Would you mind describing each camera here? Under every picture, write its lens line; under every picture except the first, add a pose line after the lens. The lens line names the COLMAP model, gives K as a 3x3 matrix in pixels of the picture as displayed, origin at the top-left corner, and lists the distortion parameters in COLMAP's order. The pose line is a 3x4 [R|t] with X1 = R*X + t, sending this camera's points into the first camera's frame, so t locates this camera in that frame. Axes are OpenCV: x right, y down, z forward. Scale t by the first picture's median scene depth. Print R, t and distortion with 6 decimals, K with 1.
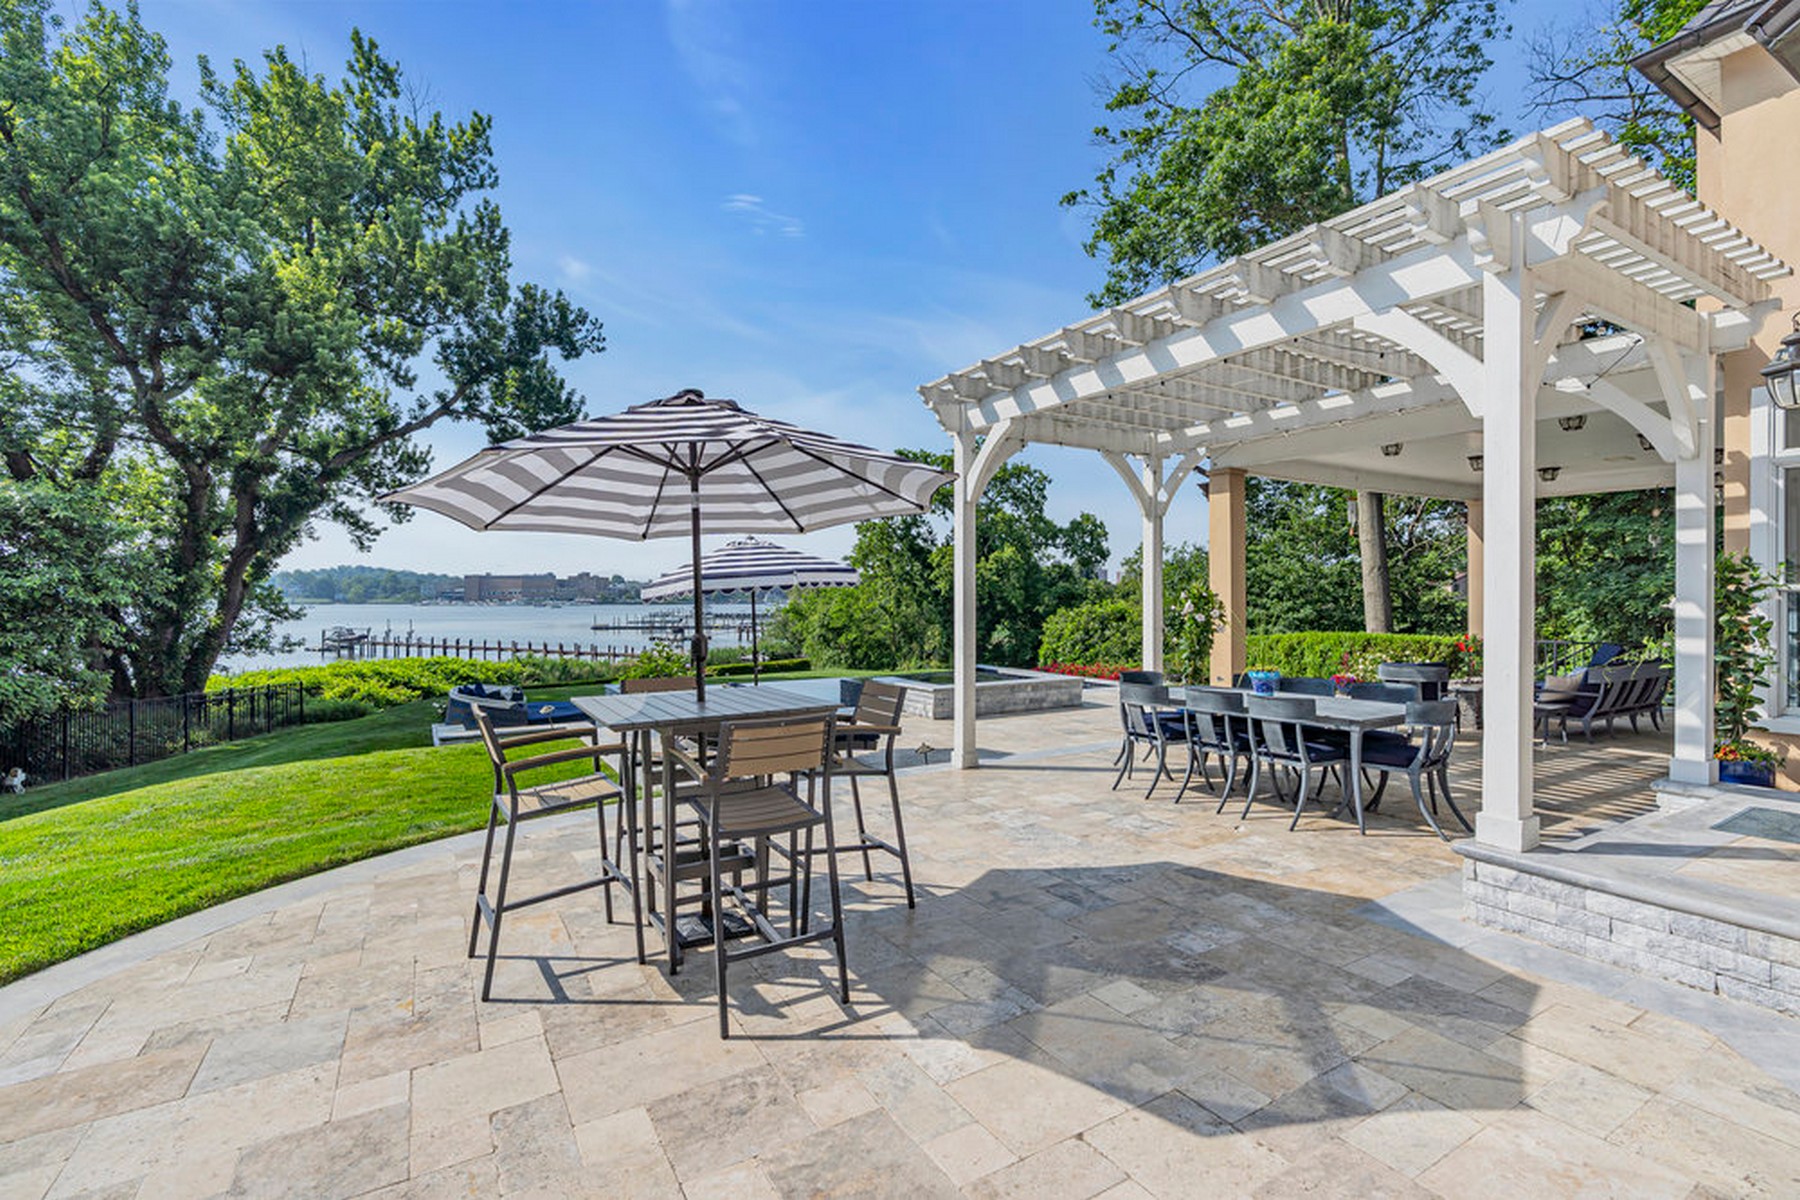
lens RADIAL K [[814.0, 0, 912.9], [0, 814.0, 599.6], [0, 0, 1]] dist [-0.010188, 0.001427]
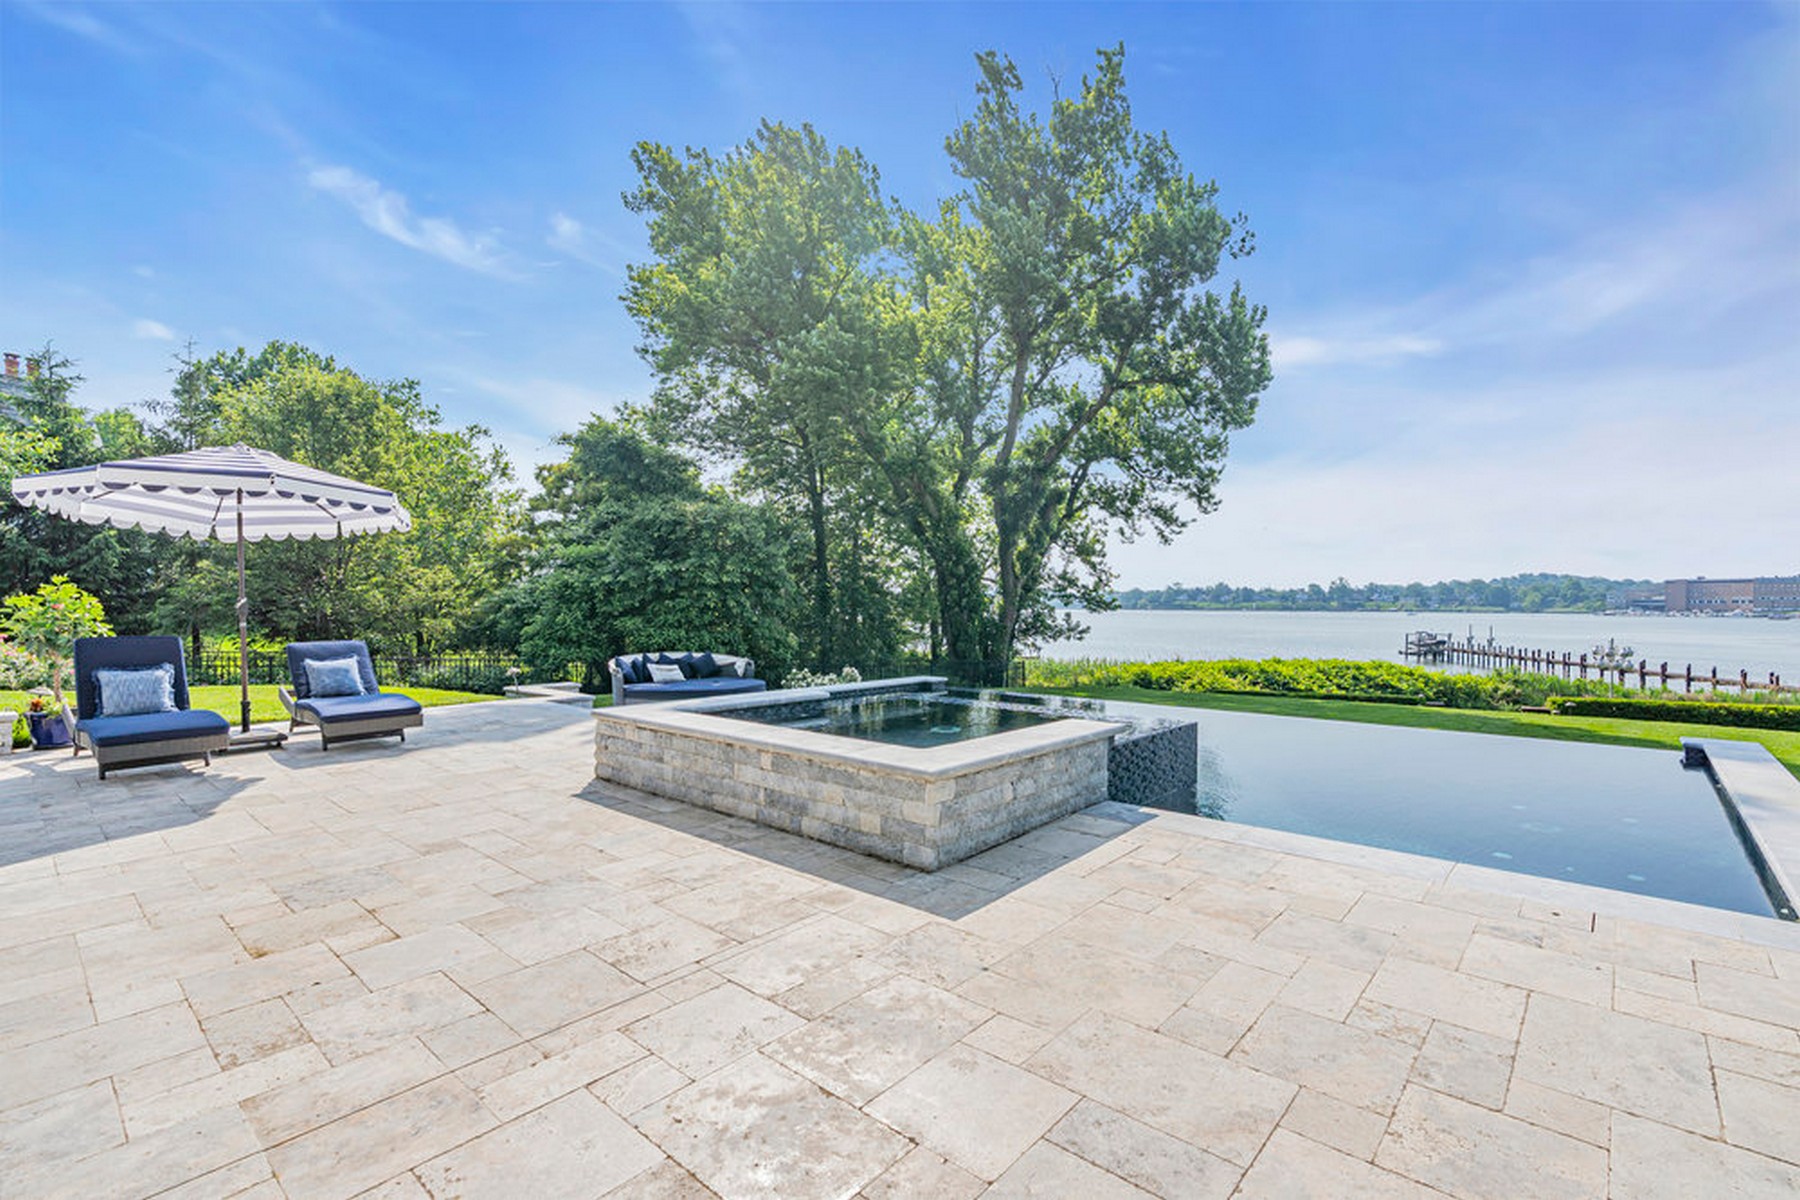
lens RADIAL K [[814.0, 0, 912.9], [0, 814.0, 599.6], [0, 0, 1]] dist [-0.010188, 0.001427]
pose [[0.300615, -0.002035, -0.953743, 0.230997], [-0.008561, 0.999952, -0.004832, 0.021321], [0.953707, 0.009618, 0.300583, 0.459230]]
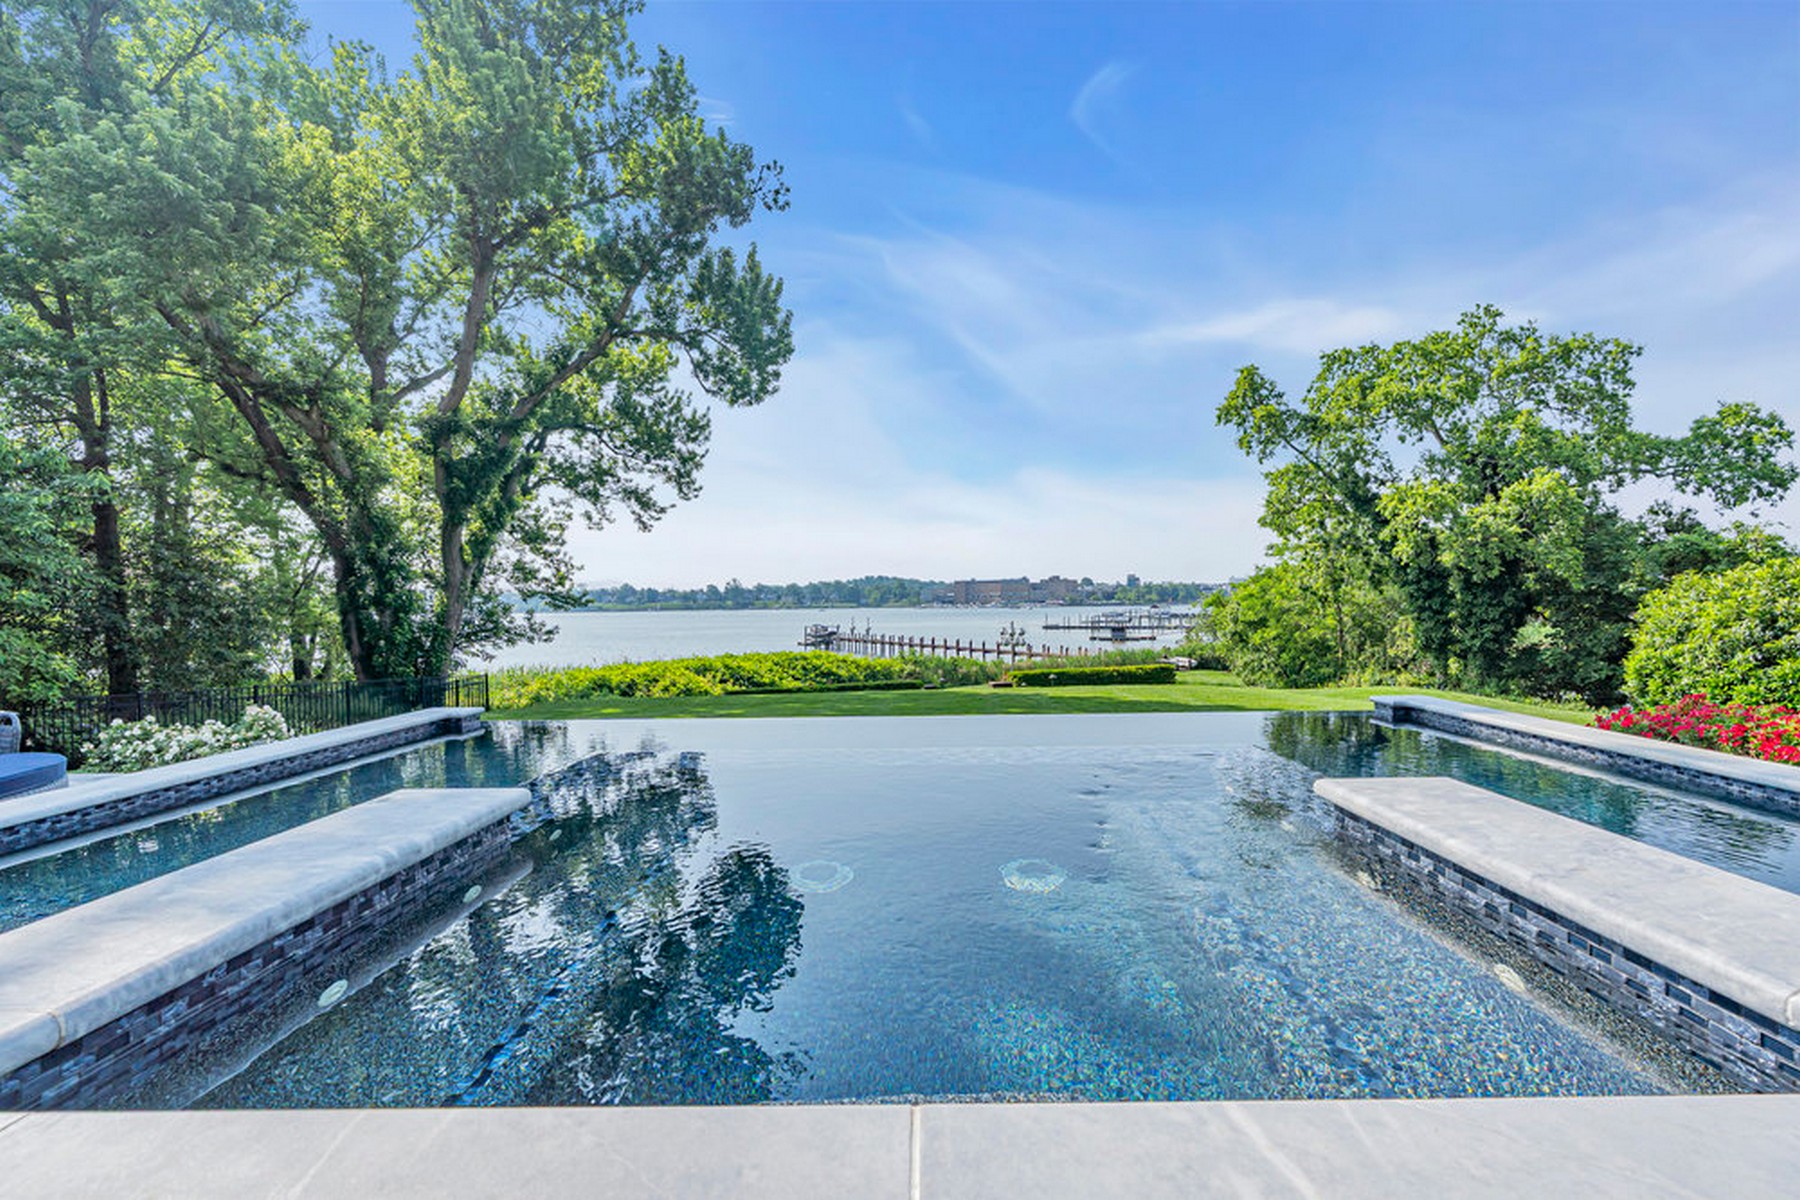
lens RADIAL K [[815.1, 0, 913.9], [0, 815.1, 592.5], [0, 0, 1]] dist [-0.004050, 0.000414]
pose [[0.846472, -0.017265, -0.532153, 0.068893], [0.011610, 0.999835, -0.013971, 0.029310], [0.532307, 0.005647, 0.846533, 0.457668]]
